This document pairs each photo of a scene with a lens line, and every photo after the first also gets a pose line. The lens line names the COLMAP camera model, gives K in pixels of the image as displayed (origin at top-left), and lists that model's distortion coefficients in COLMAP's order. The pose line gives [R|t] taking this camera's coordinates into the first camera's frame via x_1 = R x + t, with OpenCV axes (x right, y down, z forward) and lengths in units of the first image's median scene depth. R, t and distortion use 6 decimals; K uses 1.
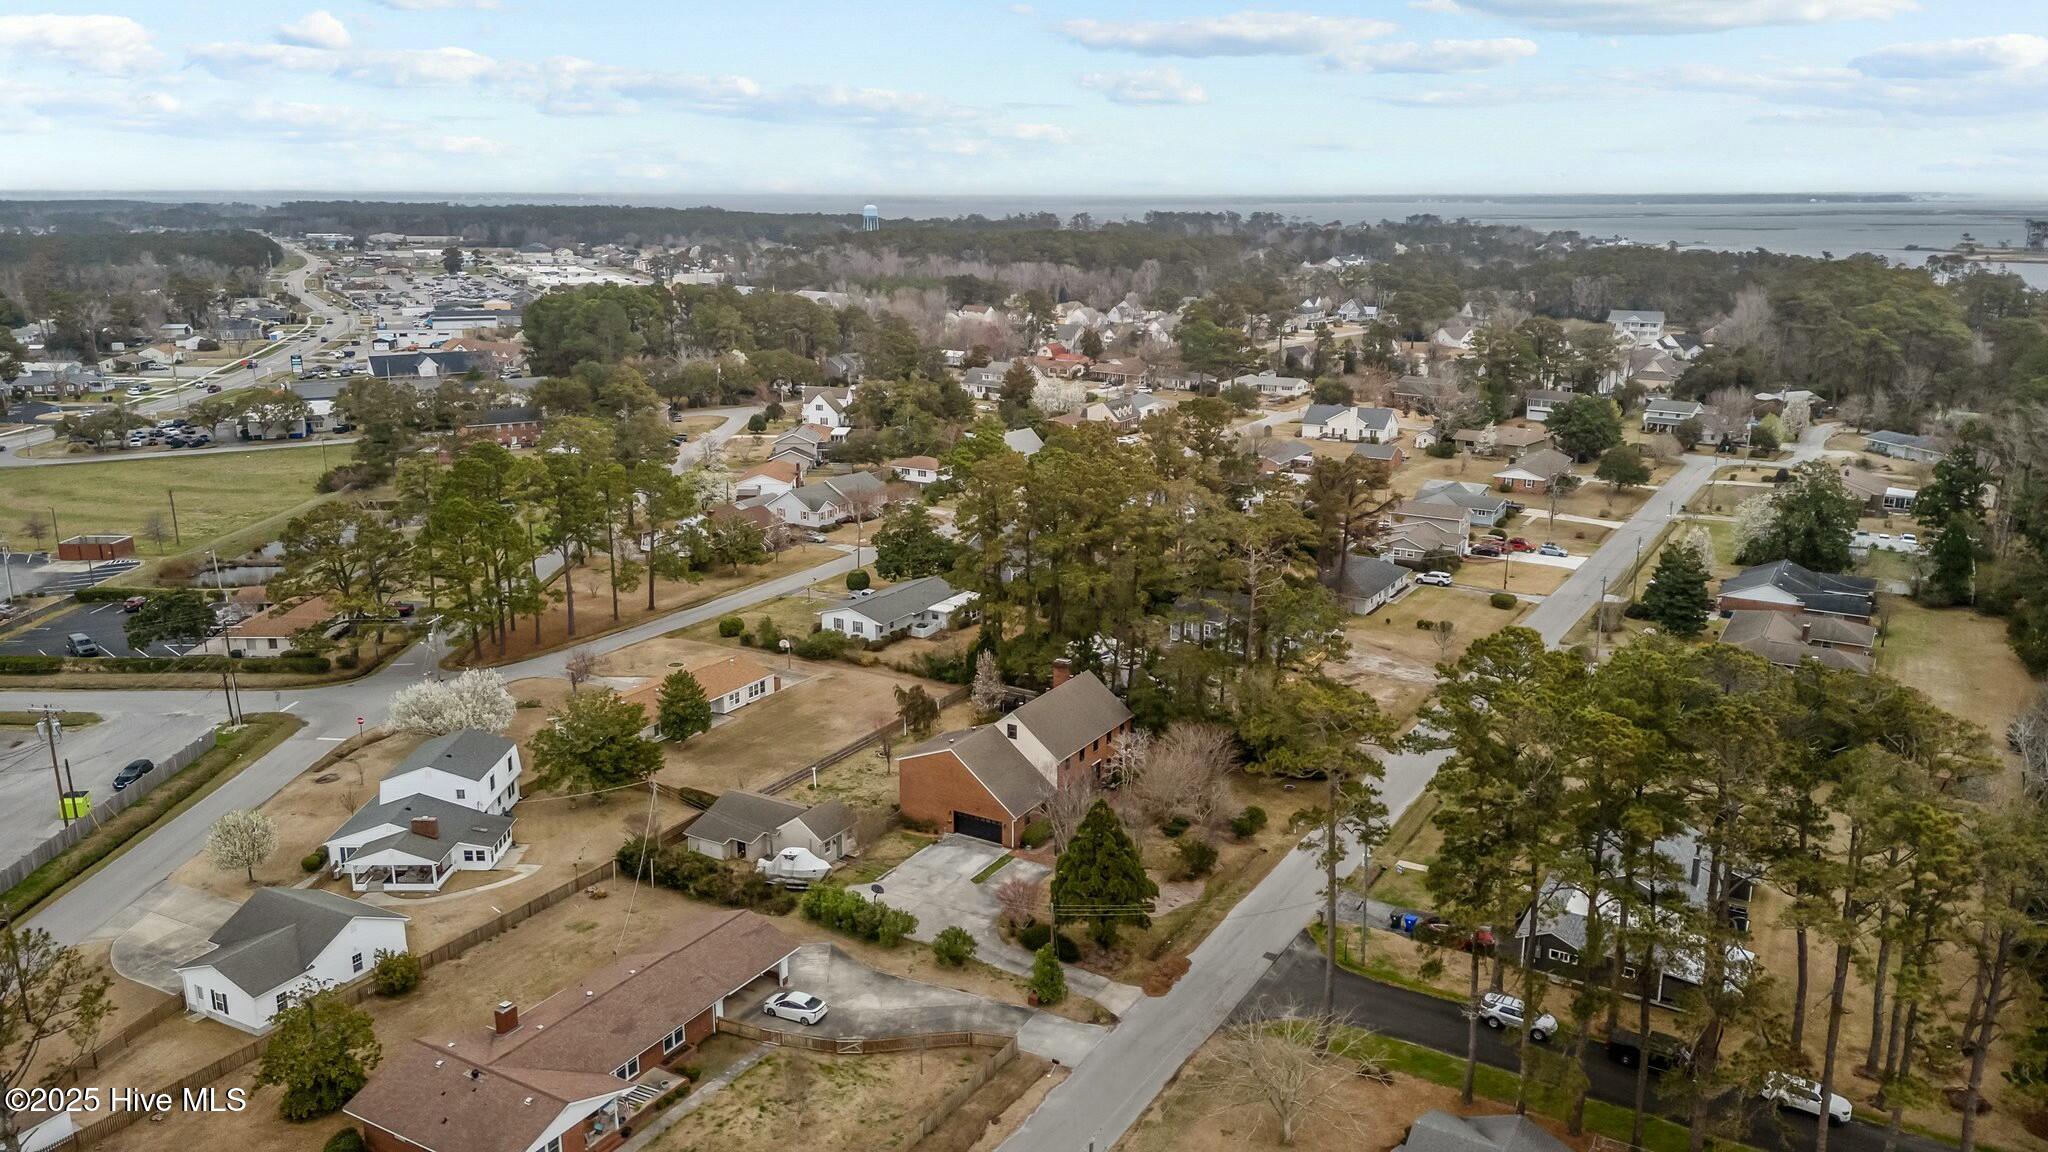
lens RADIAL K [[1511.3, 0, 1030.6], [0, 1511.3, 582.8], [0, 0, 1]] dist [0.089448, -0.091415]
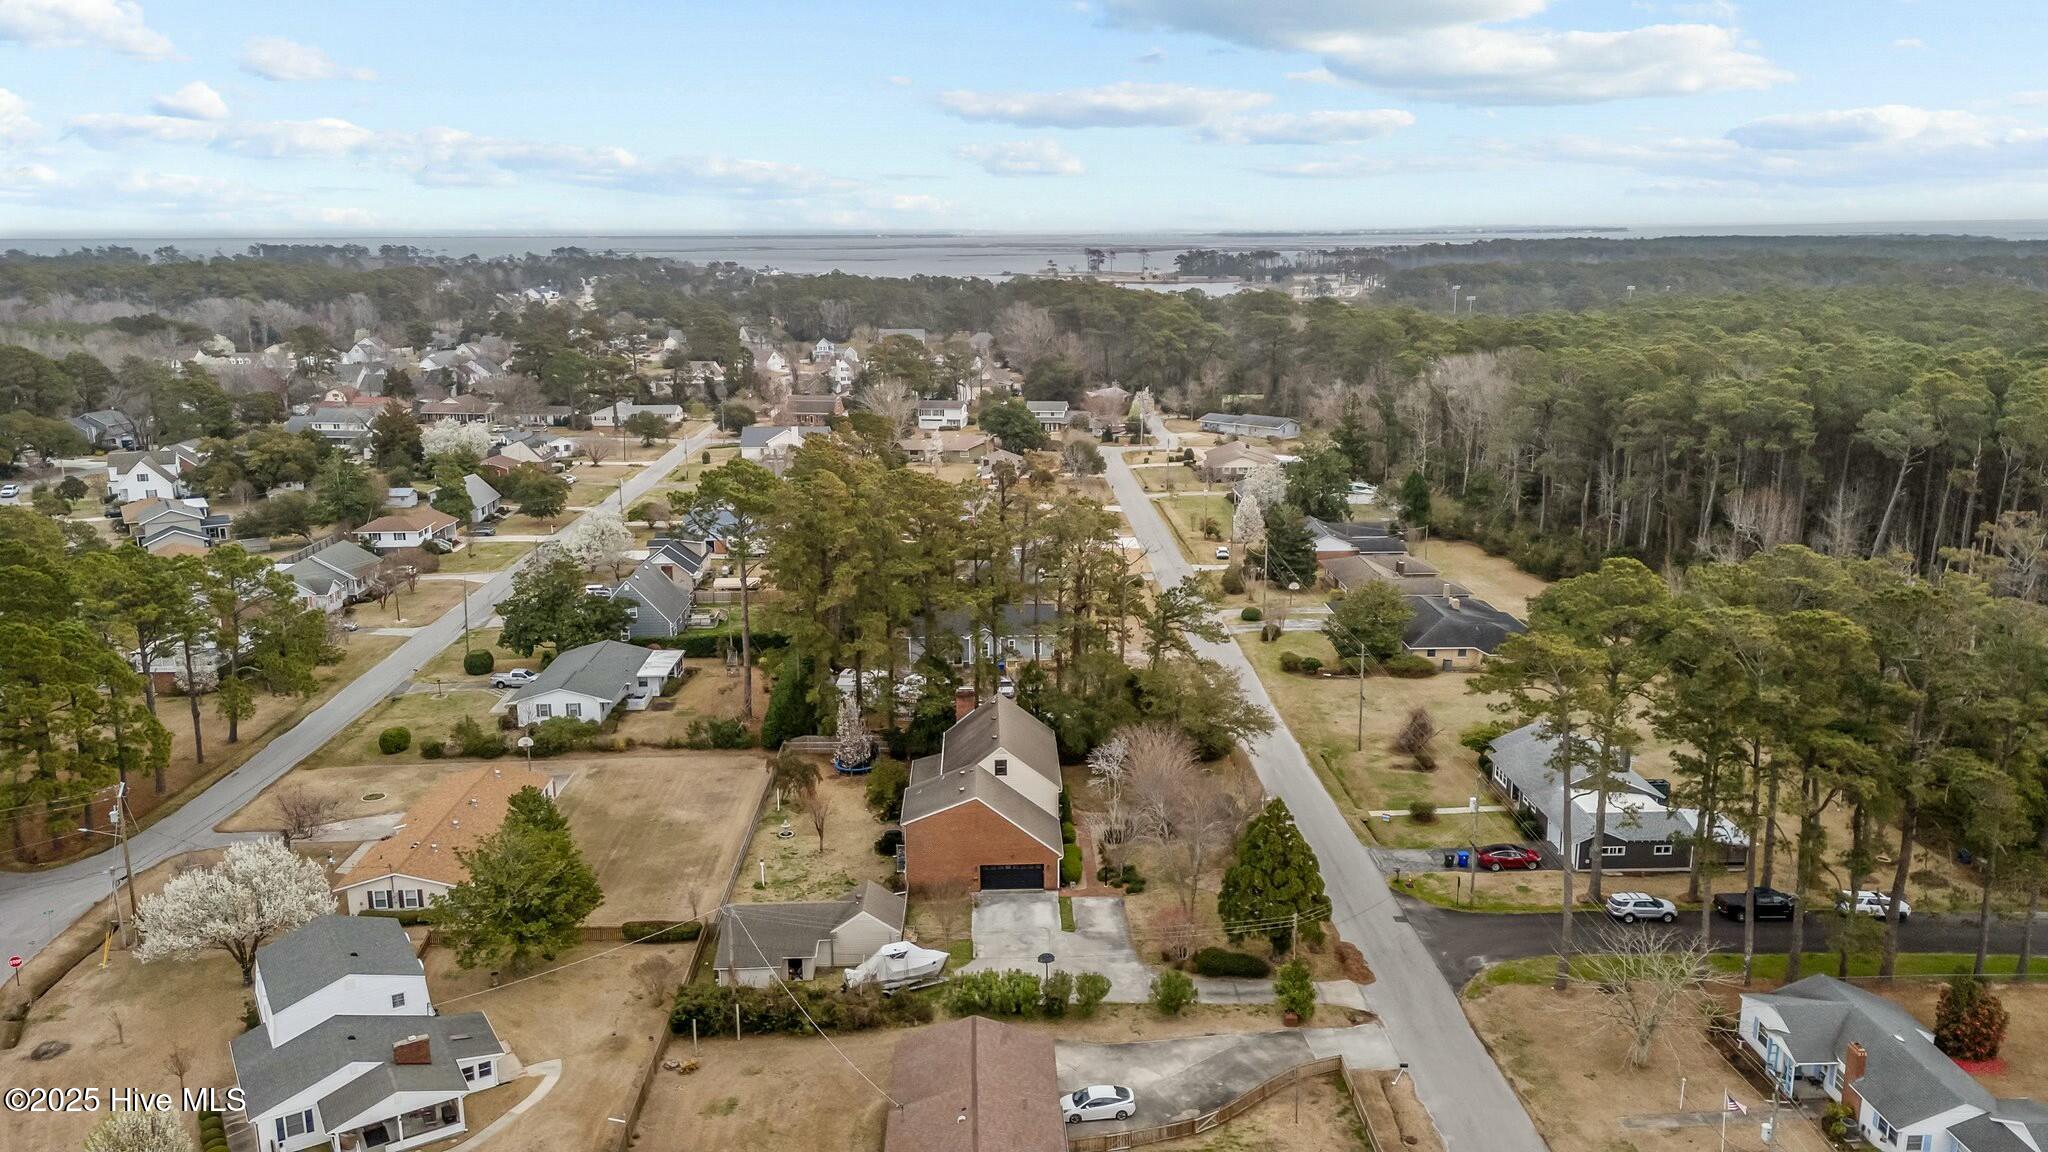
lens RADIAL K [[1511.3, 0, 1030.6], [0, 1511.3, 582.8], [0, 0, 1]] dist [0.089448, -0.091415]
pose [[0.838217, -0.131906, 0.529143, -0.467035], [0.143827, 0.989424, 0.018808, -0.026721], [-0.526028, 0.060340, 0.848324, 0.209714]]
